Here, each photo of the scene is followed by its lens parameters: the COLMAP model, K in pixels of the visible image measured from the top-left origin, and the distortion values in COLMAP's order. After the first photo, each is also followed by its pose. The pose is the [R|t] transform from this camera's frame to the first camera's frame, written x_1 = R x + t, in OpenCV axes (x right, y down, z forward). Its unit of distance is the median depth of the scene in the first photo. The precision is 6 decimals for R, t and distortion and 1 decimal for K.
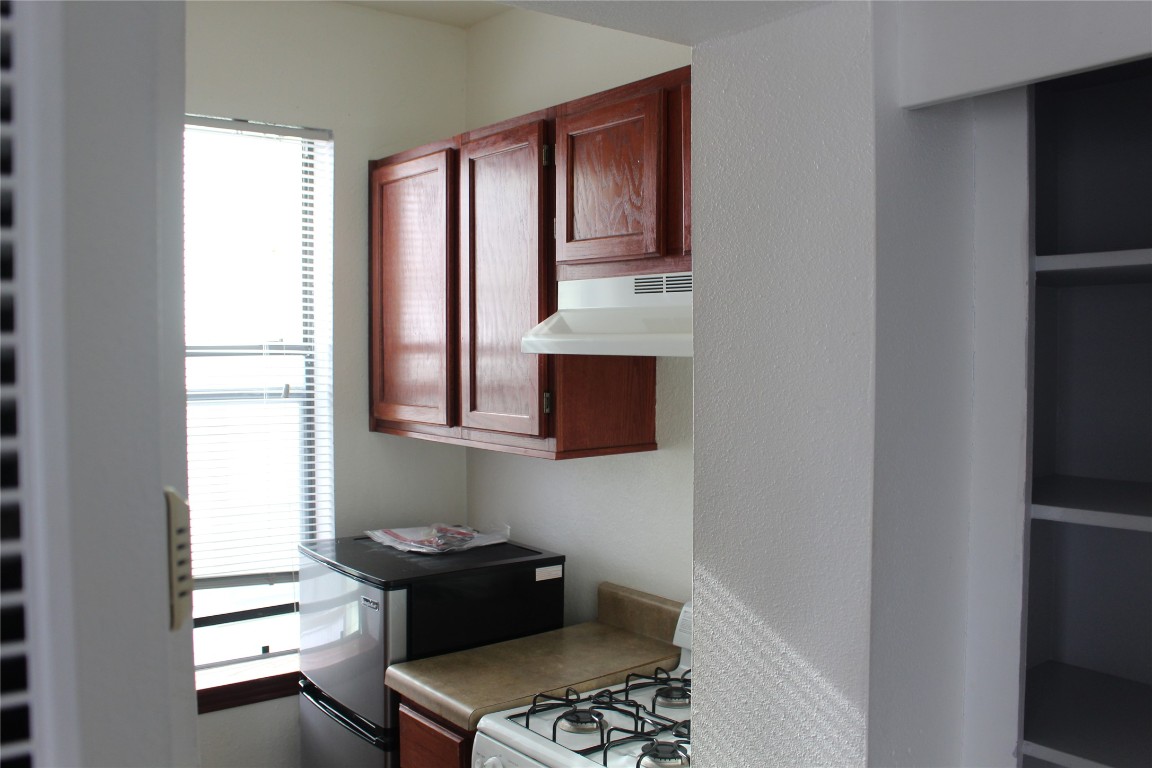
lens RADIAL K [[1067.6, 0, 566.6], [0, 1067.6, 375.3], [0, 0, 1]] dist [-0.146270, 0.123698]
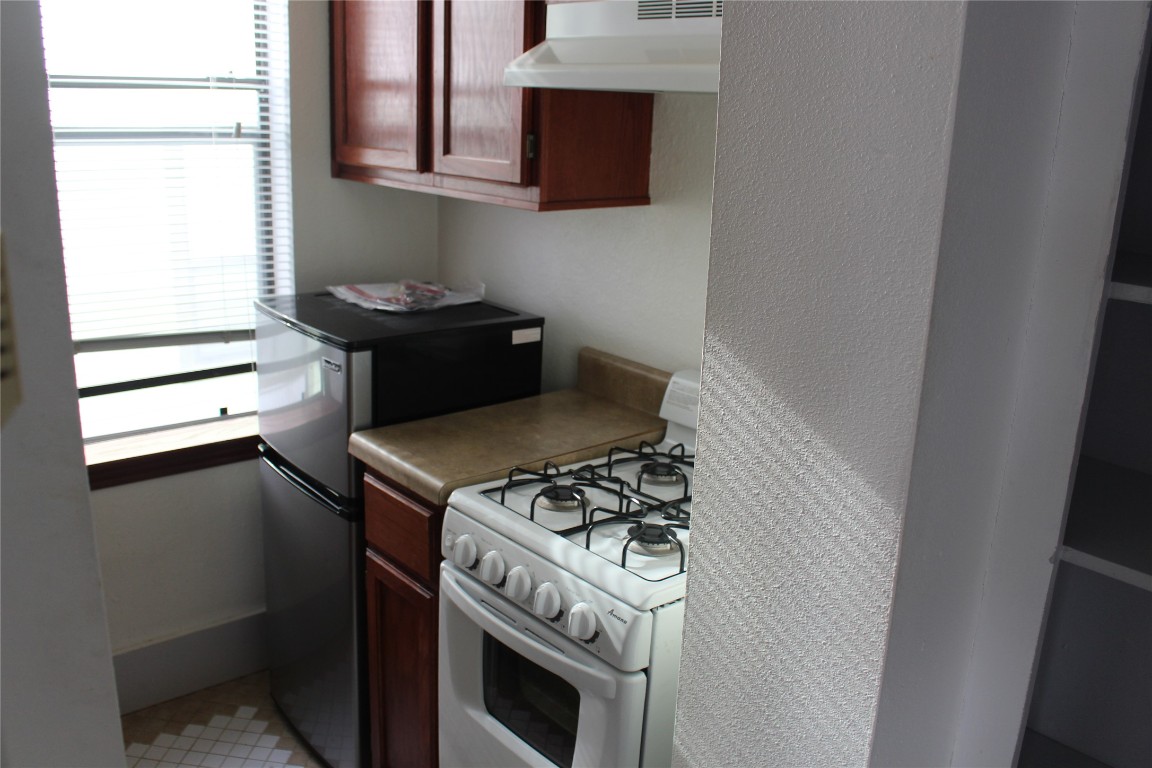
lens RADIAL K [[1067.6, 0, 566.2], [0, 1067.6, 395.1], [0, 0, 1]] dist [-0.146270, 0.123698]
pose [[0.999214, 0.024728, 0.030976, -0.012262], [-0.031425, 0.970531, 0.238918, 0.016980], [-0.024155, -0.239703, 0.970546, 0.109787]]
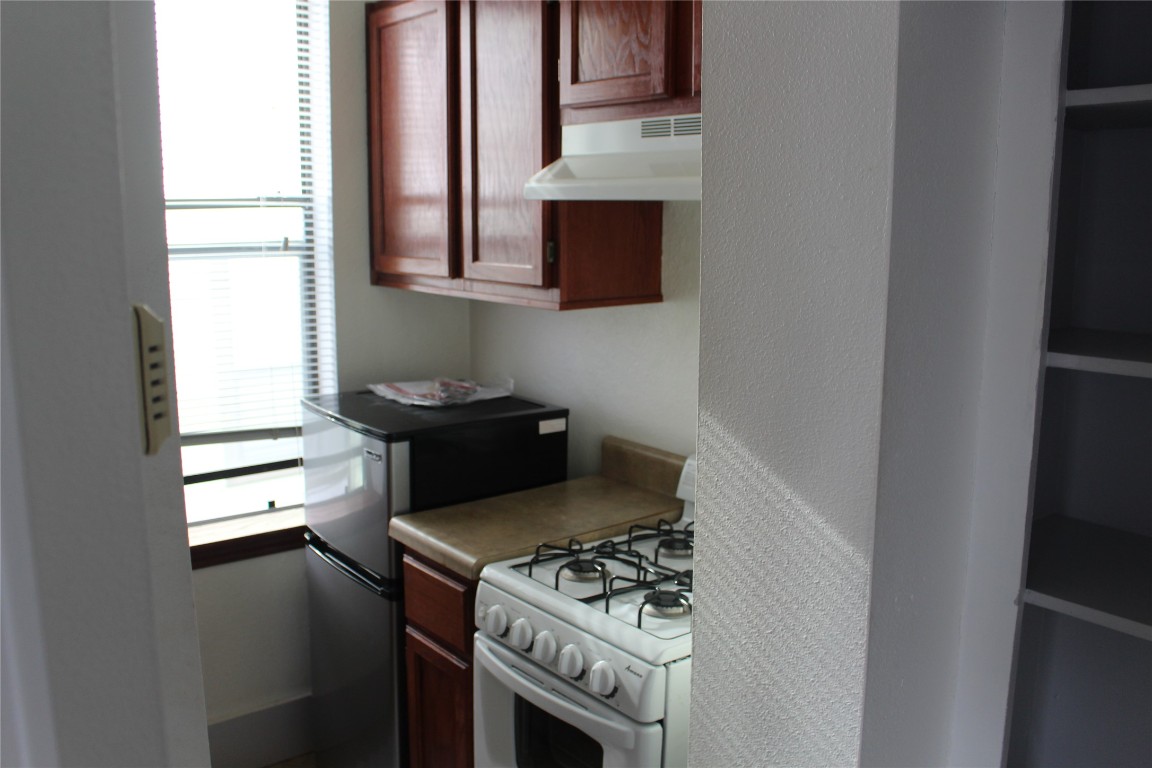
lens RADIAL K [[1067.6, 0, 568.5], [0, 1067.6, 394.0], [0, 0, 1]] dist [-0.146270, 0.123698]
pose [[0.999988, 0.003304, -0.003560, 0.002090], [-0.002757, 0.989570, 0.144027, 0.015287], [0.003999, -0.144015, 0.989567, 0.019447]]
